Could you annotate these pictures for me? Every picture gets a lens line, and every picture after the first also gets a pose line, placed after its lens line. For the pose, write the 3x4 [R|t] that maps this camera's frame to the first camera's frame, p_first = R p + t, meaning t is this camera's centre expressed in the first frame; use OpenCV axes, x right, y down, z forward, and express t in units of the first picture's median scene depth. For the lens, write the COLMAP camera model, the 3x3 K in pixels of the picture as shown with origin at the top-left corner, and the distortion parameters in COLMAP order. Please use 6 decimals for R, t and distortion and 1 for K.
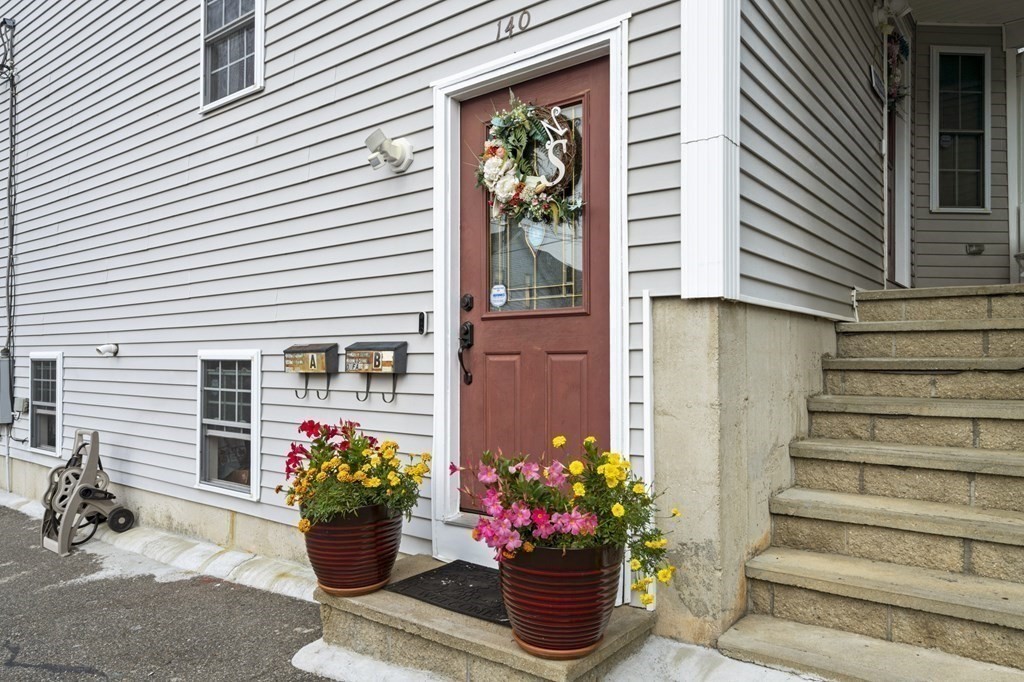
lens RADIAL K [[729.9, 0, 512.0], [0, 729.9, 341.0], [0, 0, 1]] dist [-0.000945, -0.000491]
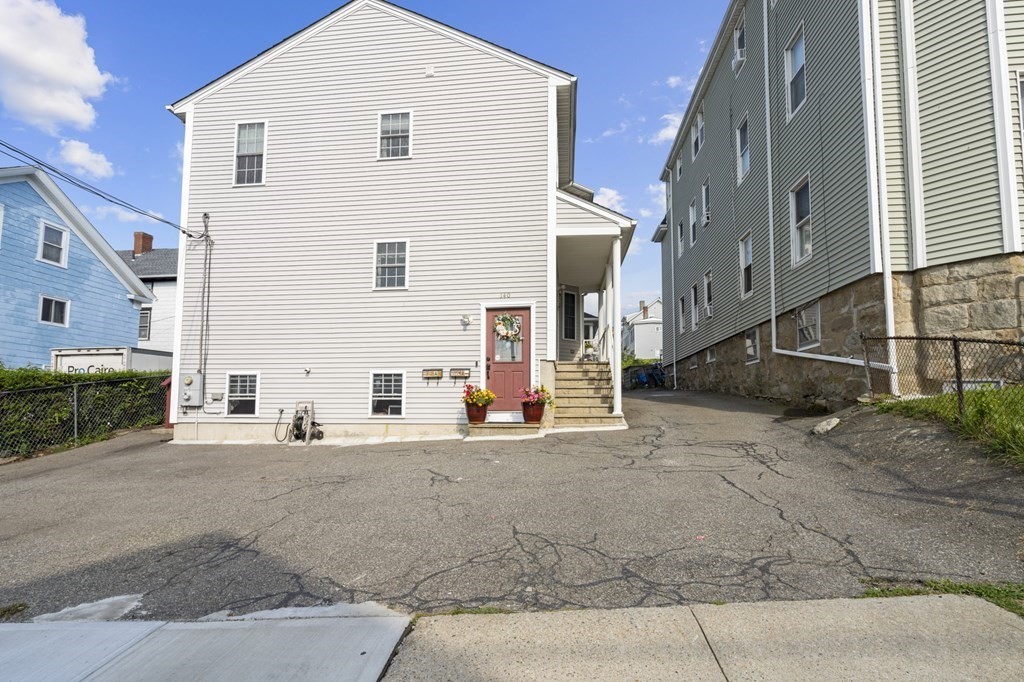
lens RADIAL K [[462.6, 0, 512.9], [0, 462.6, 344.2], [0, 0, 1]] dist [0.000397, 0.000692]
pose [[0.839859, 0.032921, 0.541805, -1.295043], [-0.006944, 0.998729, -0.049921, -0.006399], [-0.542760, 0.038164, 0.839020, -1.184725]]
